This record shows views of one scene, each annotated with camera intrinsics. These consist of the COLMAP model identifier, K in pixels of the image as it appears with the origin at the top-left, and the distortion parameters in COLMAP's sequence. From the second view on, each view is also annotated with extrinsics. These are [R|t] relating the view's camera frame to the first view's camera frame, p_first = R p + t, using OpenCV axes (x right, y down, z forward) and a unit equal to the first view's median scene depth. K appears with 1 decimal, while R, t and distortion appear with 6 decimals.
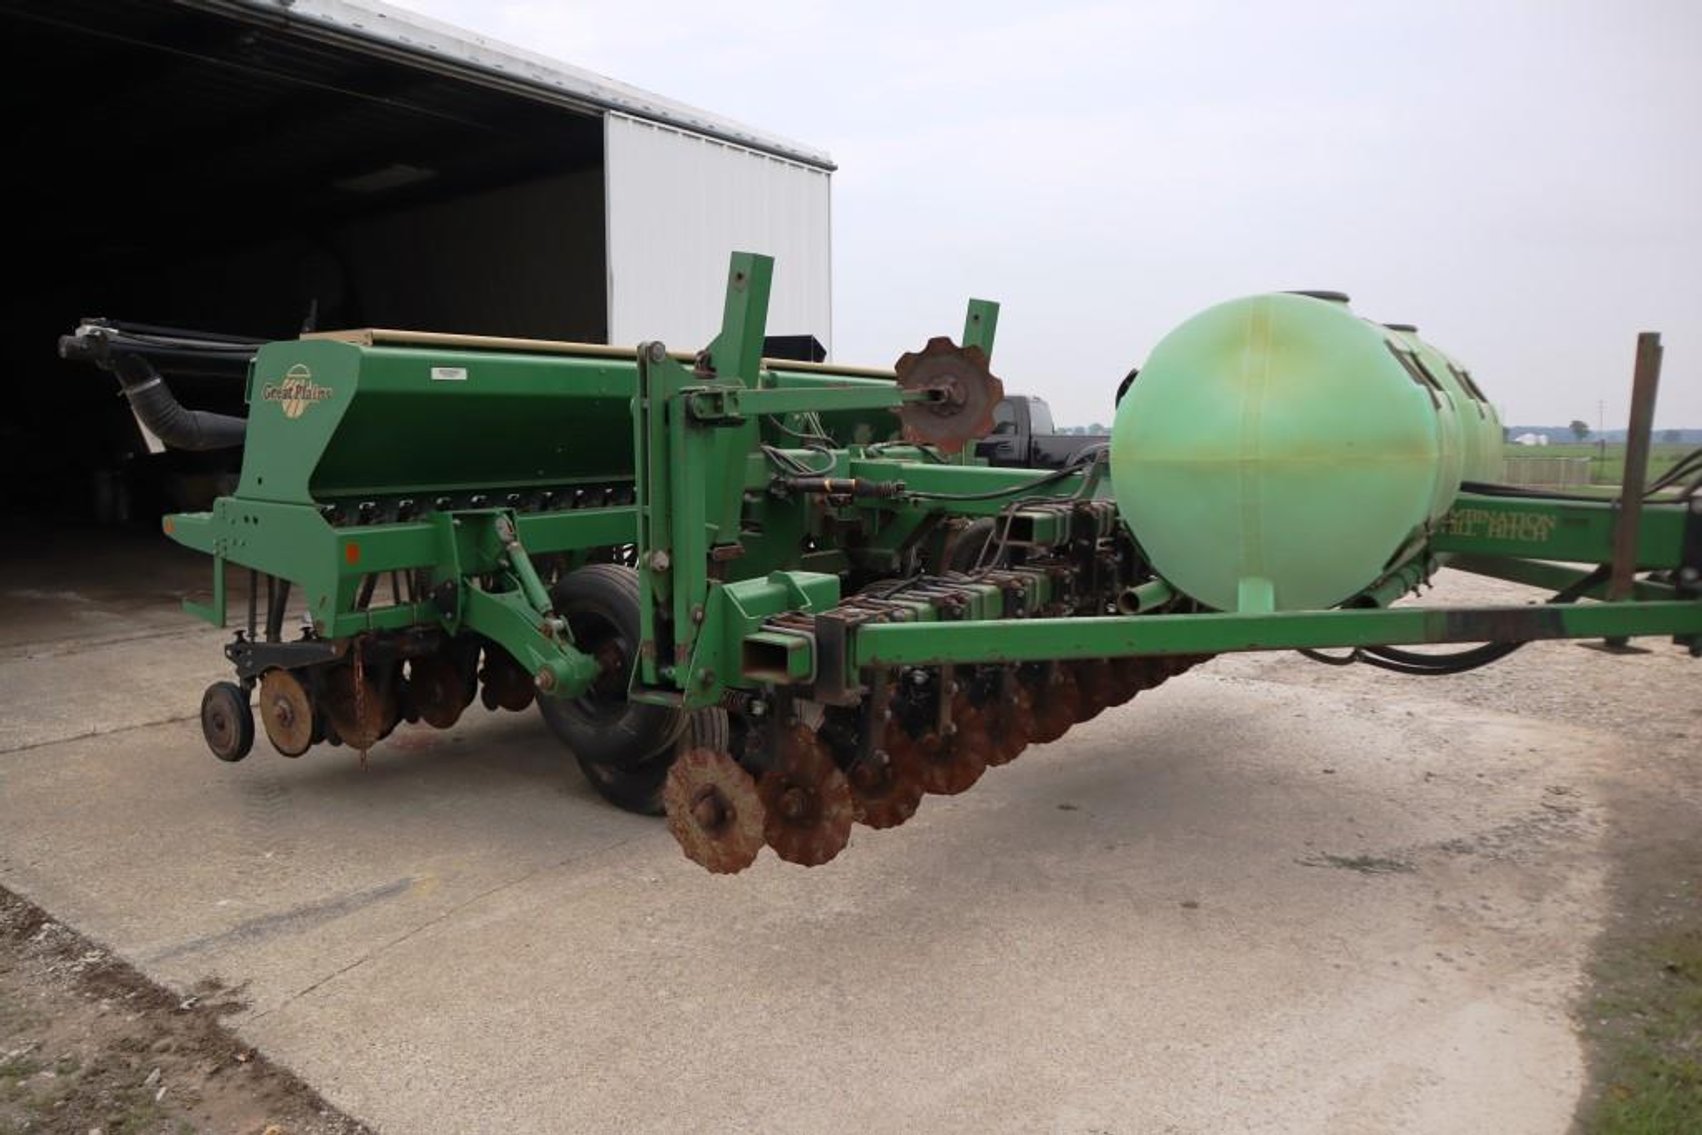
lens RADIAL K [[1170.5, 0, 851.0], [0, 1170.5, 567.5], [0, 0, 1]] dist [-0.112612, 0.063887]
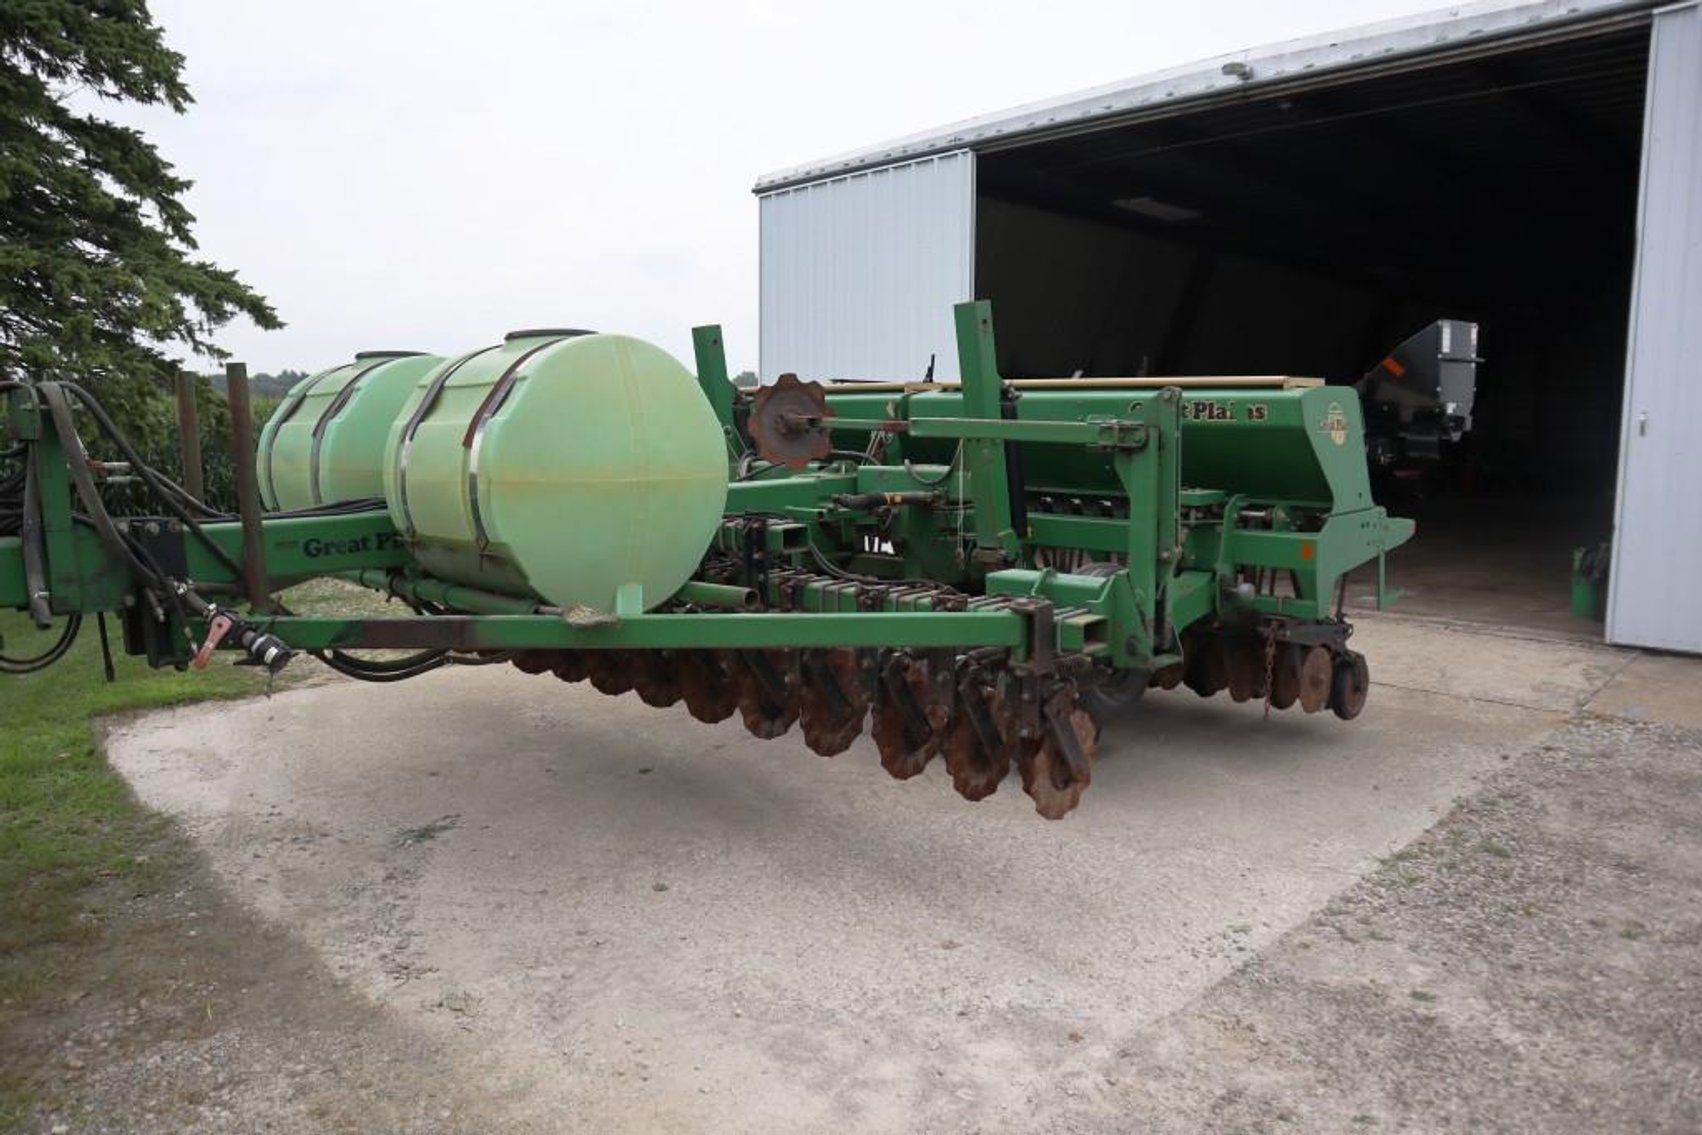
lens RADIAL K [[1177.8, 0, 860.5], [0, 1177.8, 552.8], [0, 0, 1]] dist [-0.153599, 0.109971]
pose [[-0.166449, 0.105409, -0.980400, 1.599859], [-0.114114, 0.985530, 0.125334, -0.224963], [0.979425, 0.132739, -0.152012, 1.711281]]
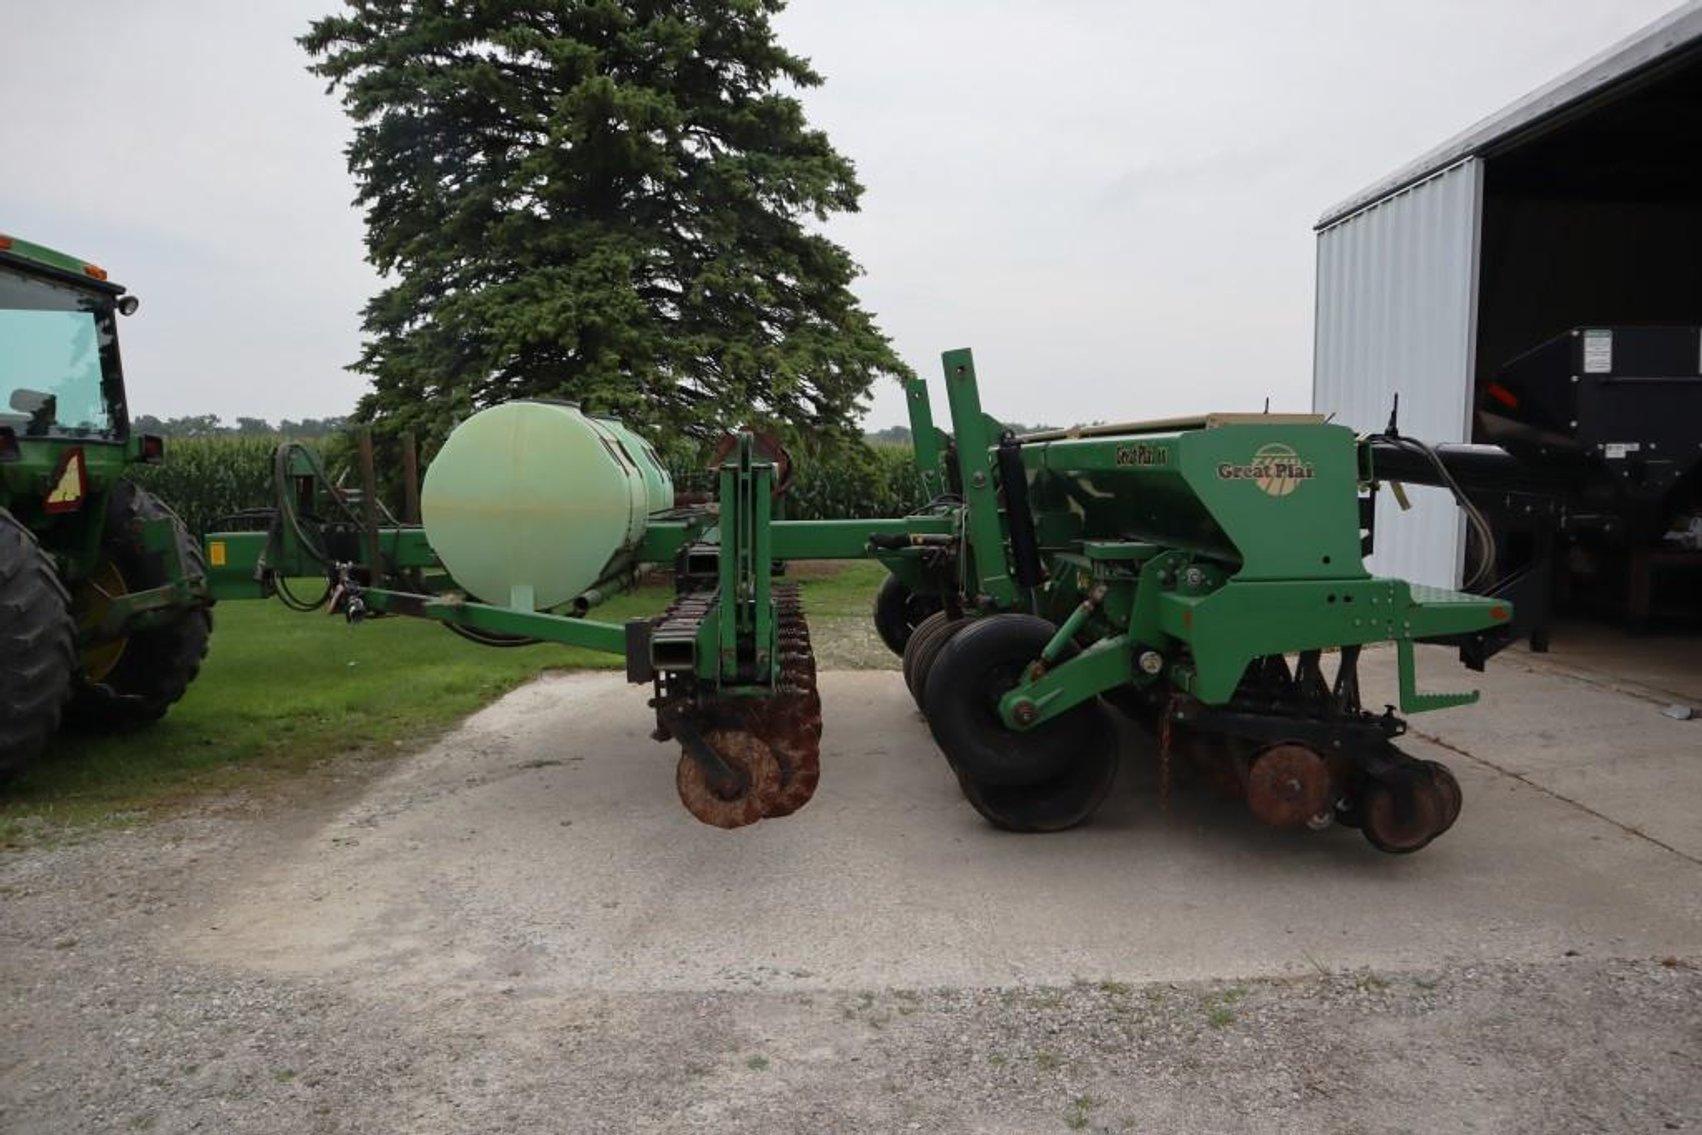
lens RADIAL K [[1170.5, 0, 851.0], [0, 1170.5, 567.5], [0, 0, 1]] dist [-0.112612, 0.063887]
pose [[-0.794914, 0.042253, -0.605248, 1.158812], [-0.077812, 0.982234, 0.170768, -0.334727], [0.601711, 0.182842, -0.777504, 2.668170]]
